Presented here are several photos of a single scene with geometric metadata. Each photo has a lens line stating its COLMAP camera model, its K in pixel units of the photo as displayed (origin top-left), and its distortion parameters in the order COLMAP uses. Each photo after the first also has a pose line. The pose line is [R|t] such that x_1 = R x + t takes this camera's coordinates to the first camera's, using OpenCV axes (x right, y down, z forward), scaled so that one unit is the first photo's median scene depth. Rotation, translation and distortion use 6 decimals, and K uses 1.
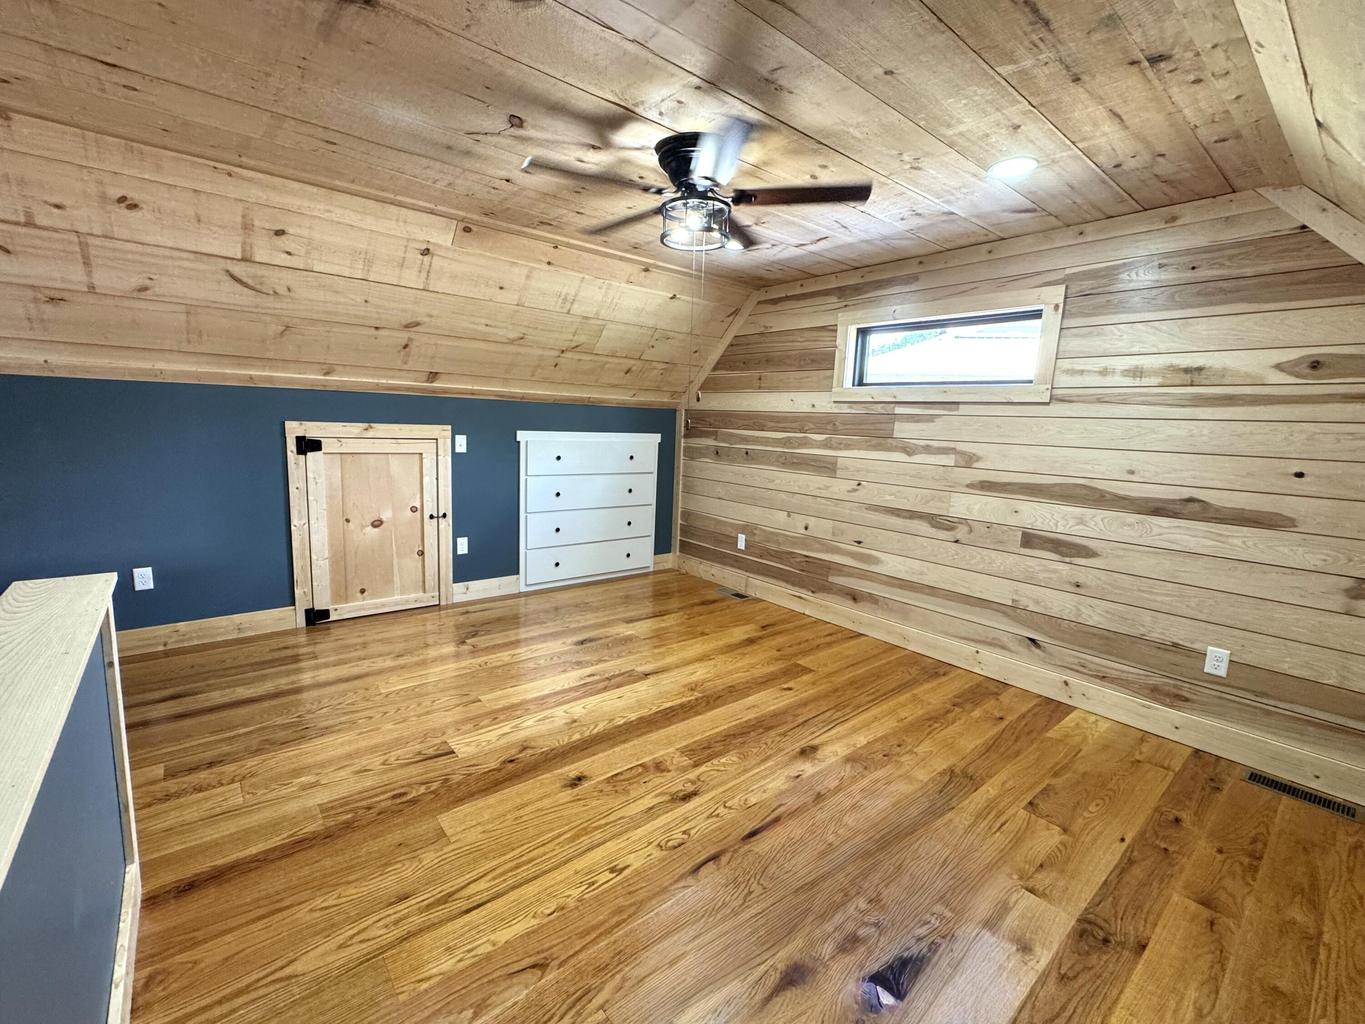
lens RADIAL K [[591.0, 0, 680.6], [0, 591.0, 508.3], [0, 0, 1]] dist [-0.000913, 0.000252]
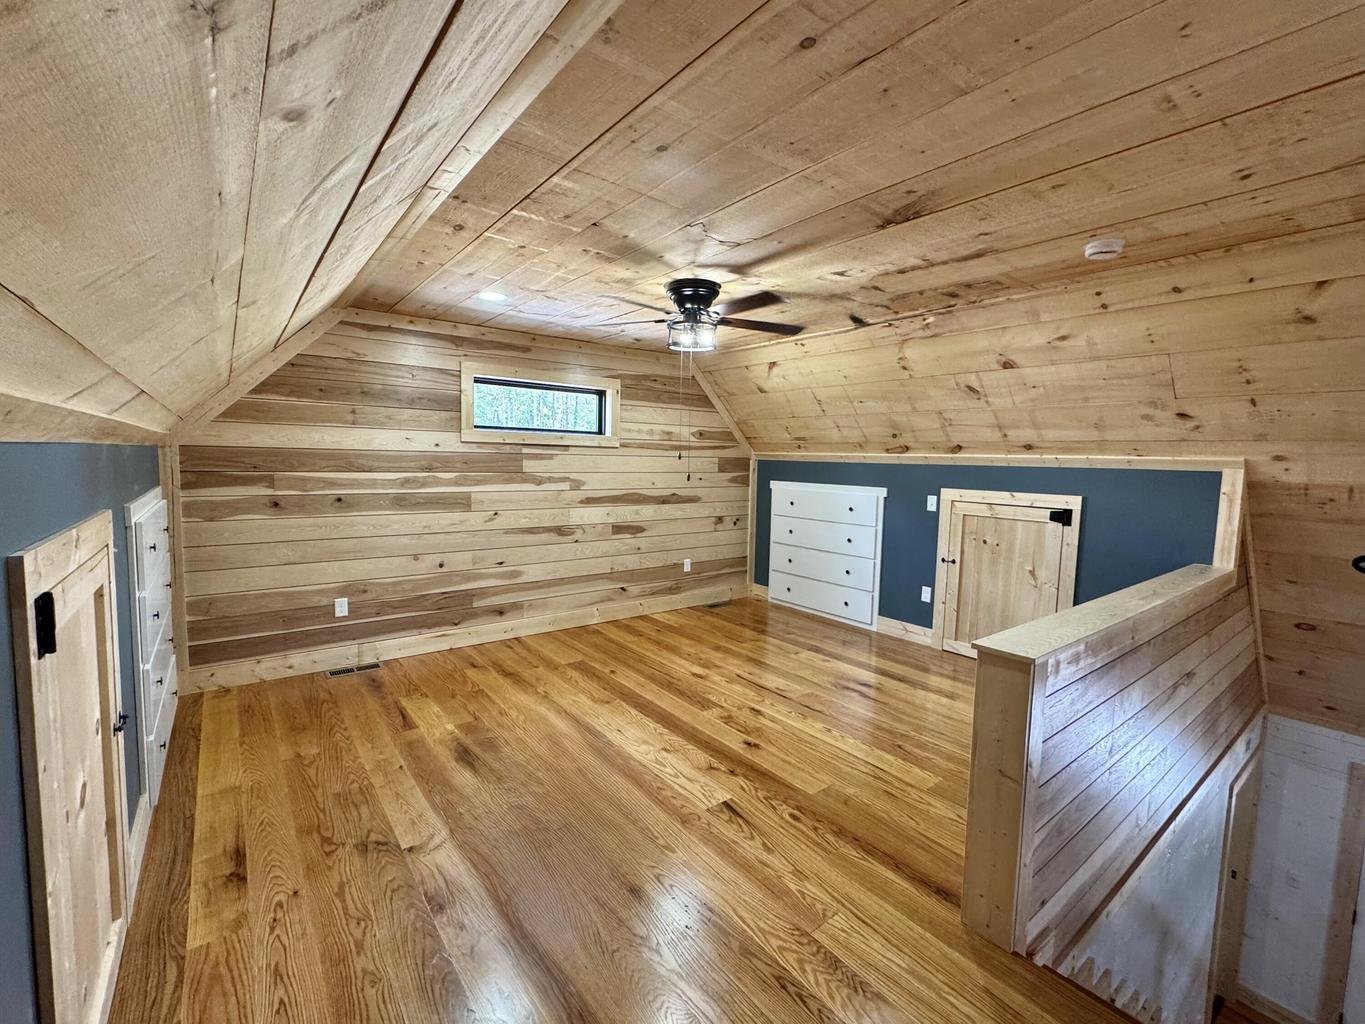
lens RADIAL K [[591.0, 0, 680.4], [0, 591.0, 510.2], [0, 0, 1]] dist [-0.000913, 0.000252]
pose [[0.037283, -0.128457, 0.991014, -0.954705], [0.126620, 0.984318, 0.122826, -0.166109], [-0.991250, 0.120903, 0.052963, 0.672217]]
